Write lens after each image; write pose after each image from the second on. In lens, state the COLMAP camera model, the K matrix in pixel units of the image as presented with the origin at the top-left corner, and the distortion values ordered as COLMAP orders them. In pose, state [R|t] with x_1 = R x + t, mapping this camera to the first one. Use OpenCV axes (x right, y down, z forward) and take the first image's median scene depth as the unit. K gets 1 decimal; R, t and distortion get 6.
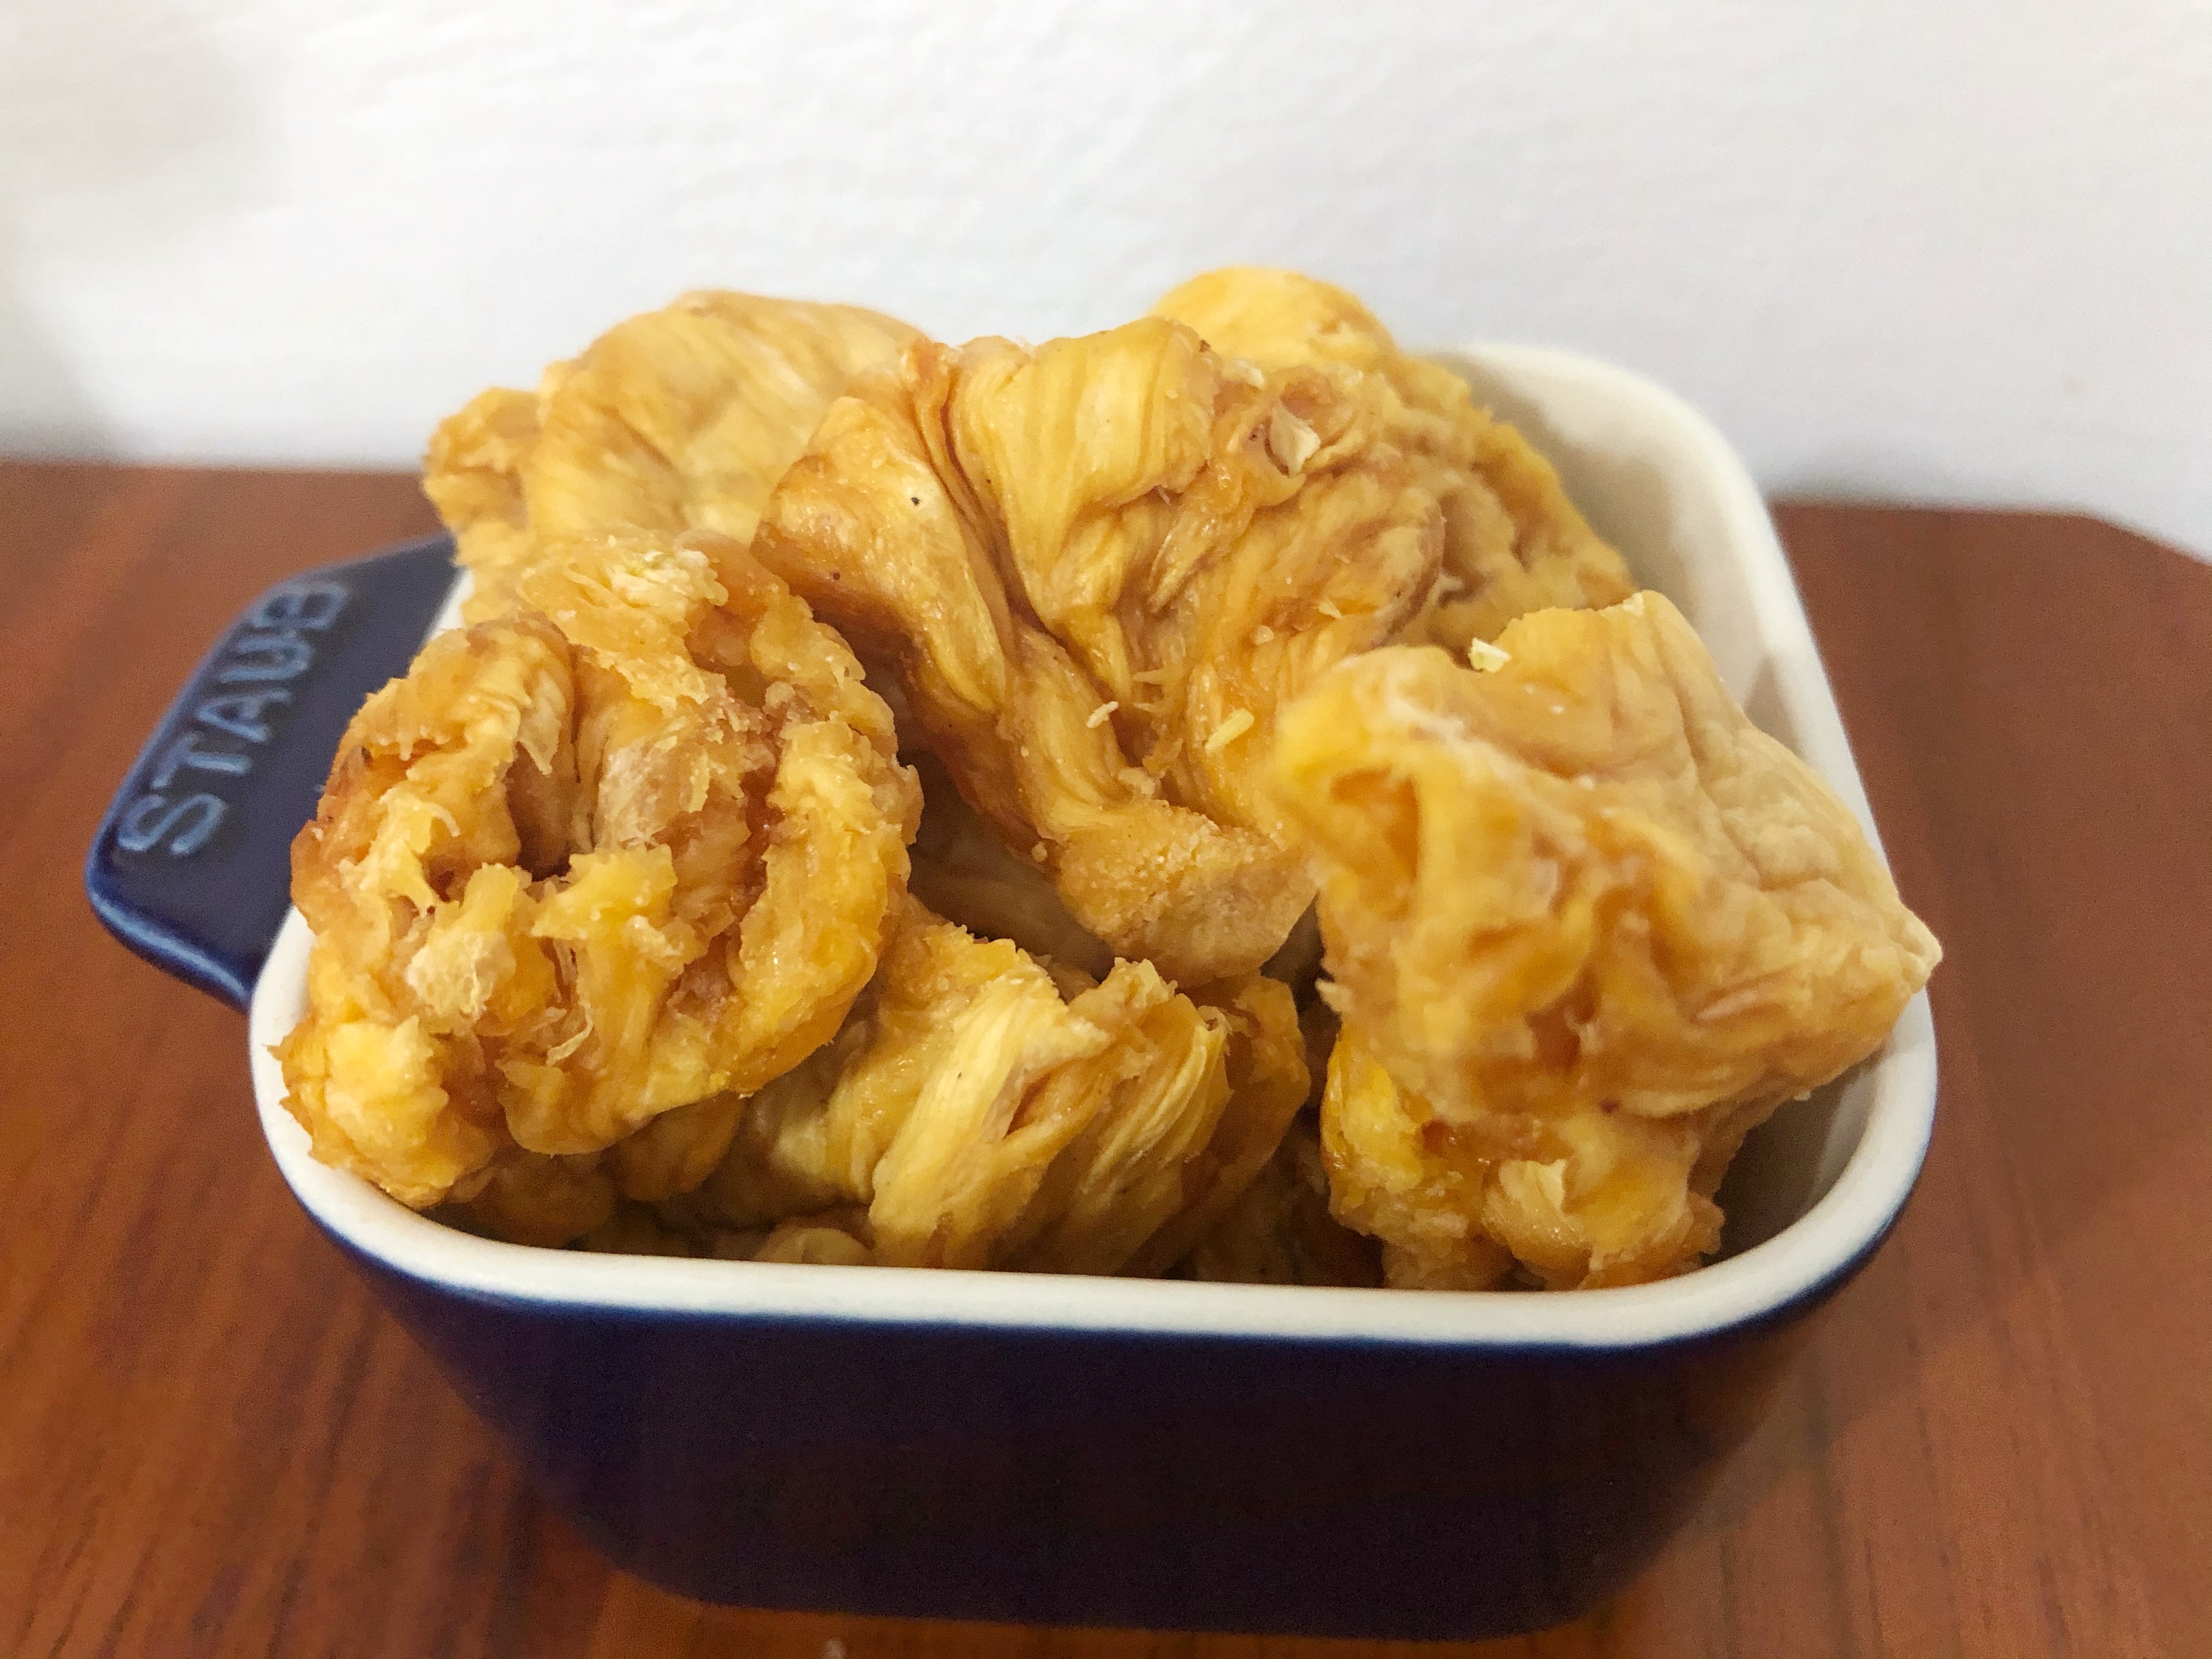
lens RADIAL K [[1886.6, 0, 1105.7], [0, 1886.6, 785.9], [0, 0, 1]] dist [0.063041, -0.598072]
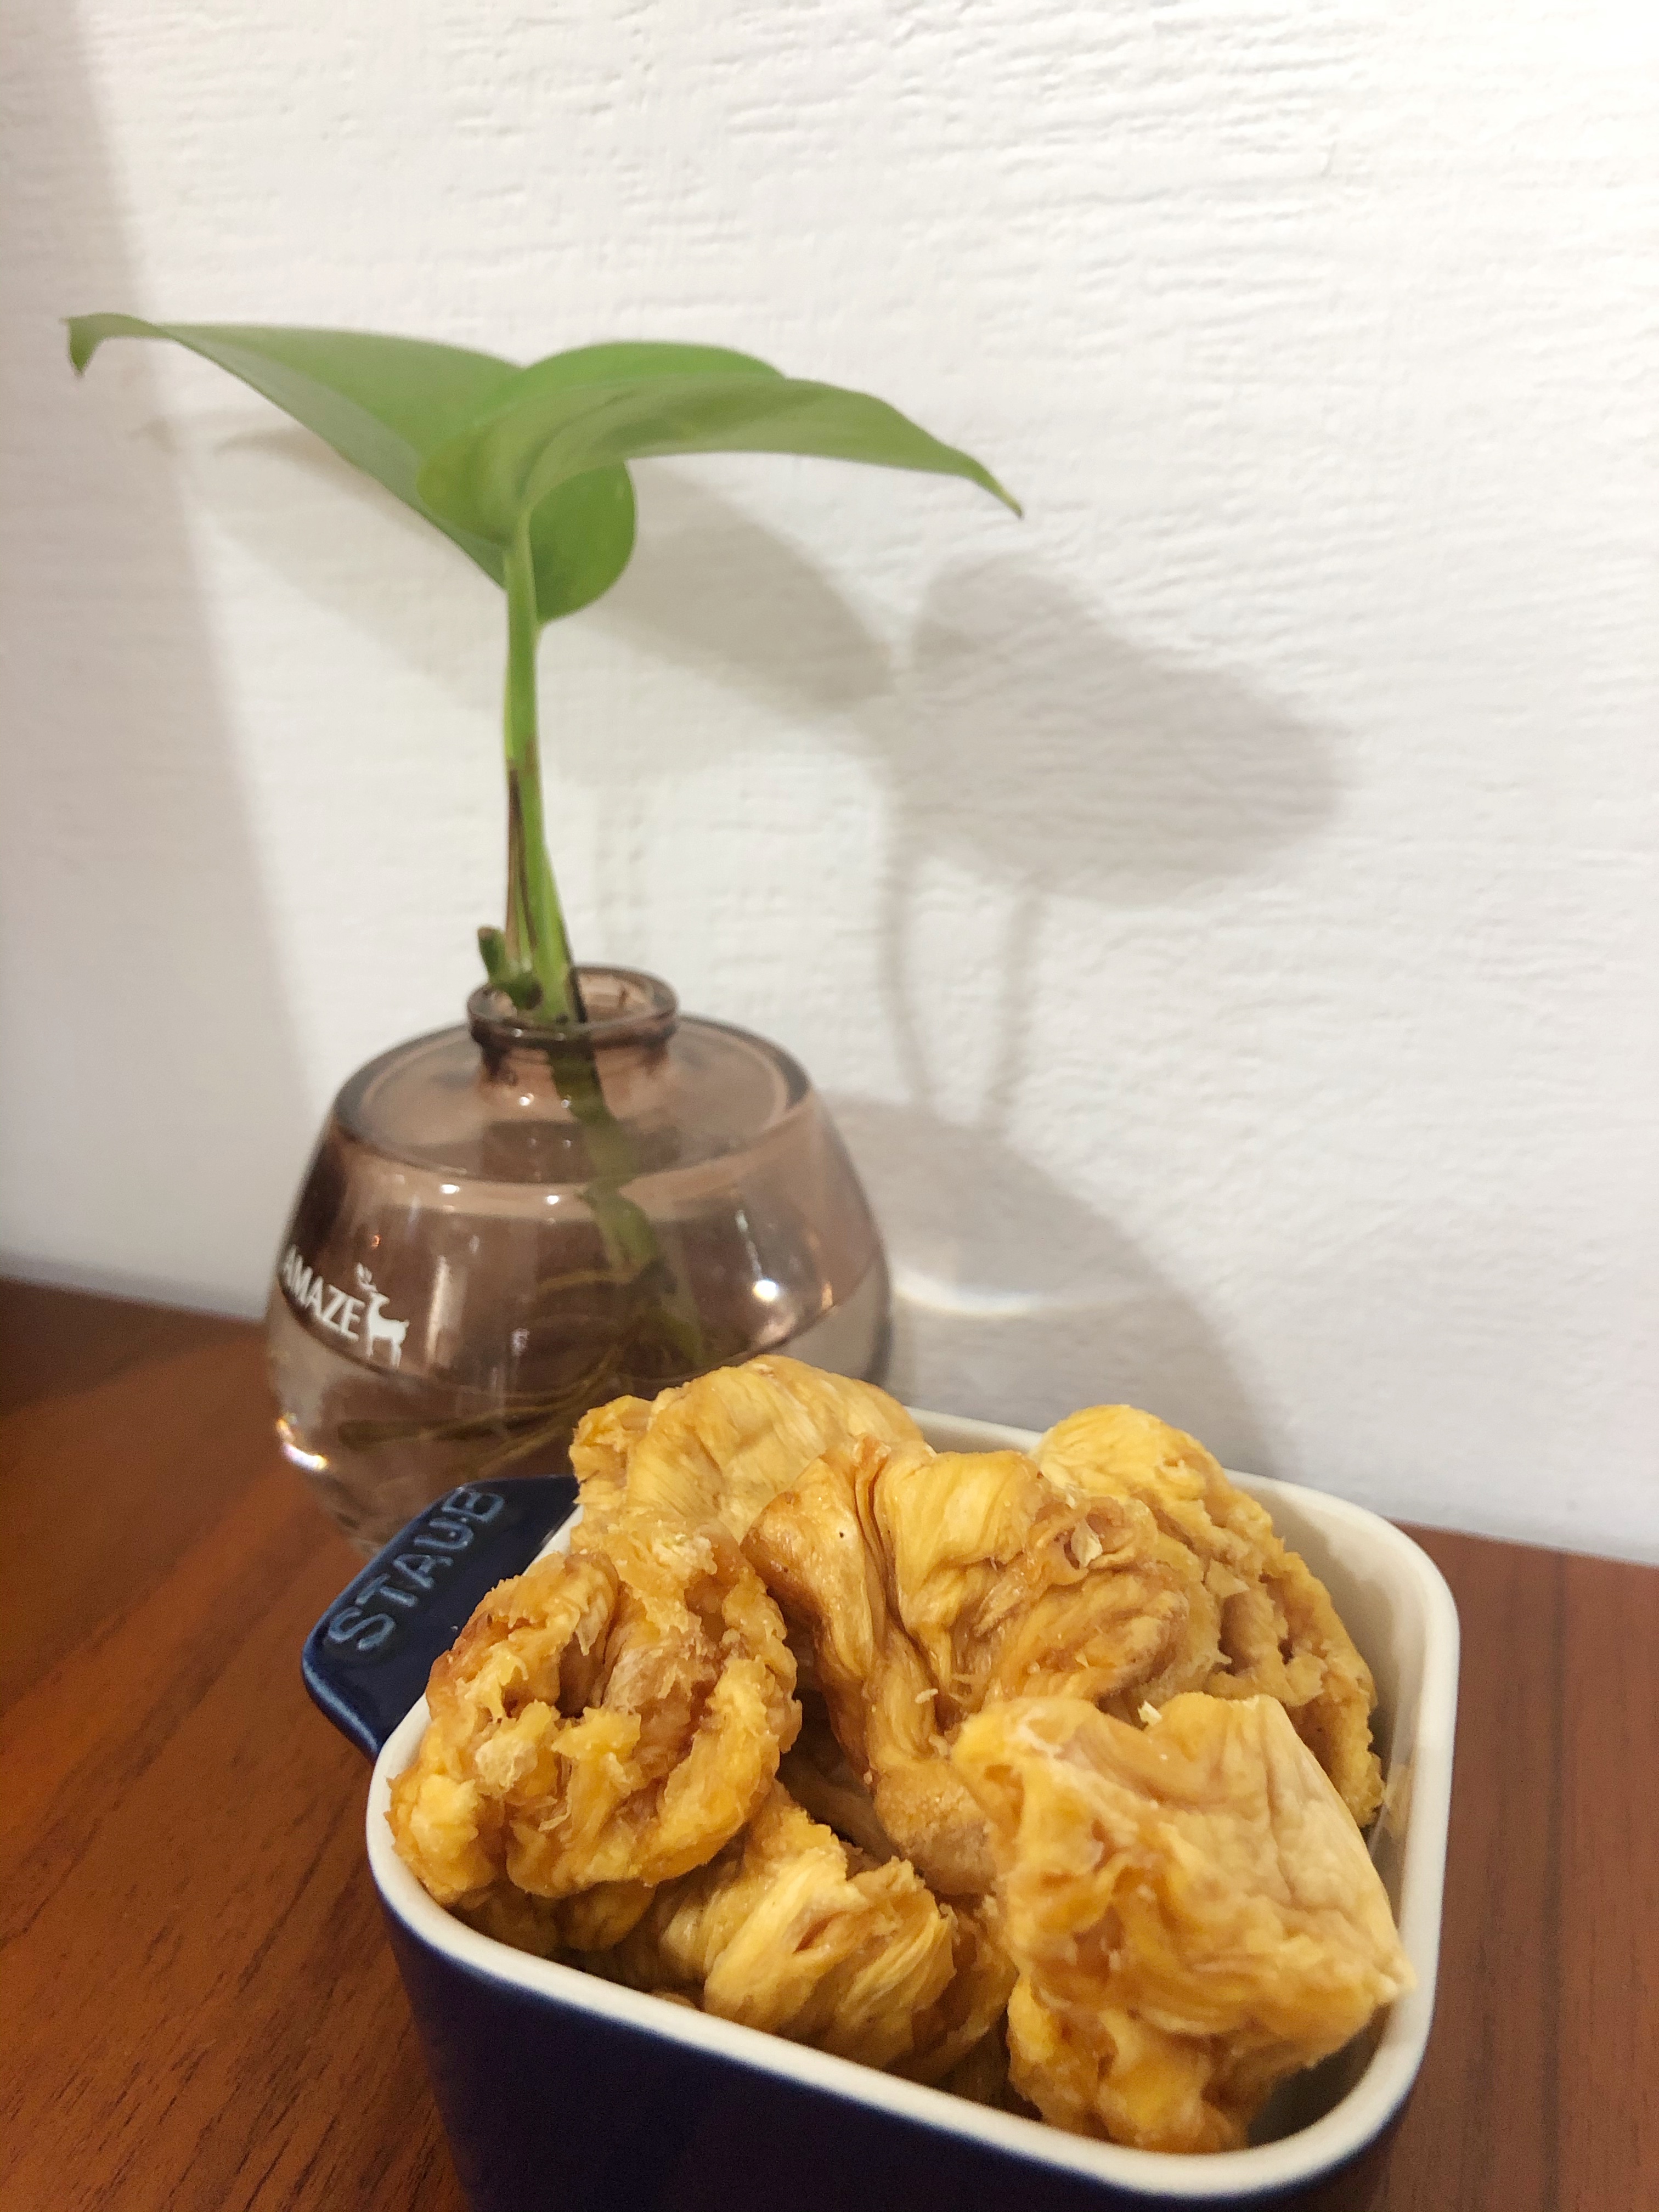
lens RADIAL K [[1905.2, 0, 829.5], [0, 1905.2, 1106.0], [0, 0, 1]] dist [0.071276, -0.292521]
pose [[0.954977, 0.155277, -0.252802, 0.262757], [-0.226188, 0.932460, -0.281703, -0.030745], [0.191986, 0.326201, 0.925599, -0.687634]]
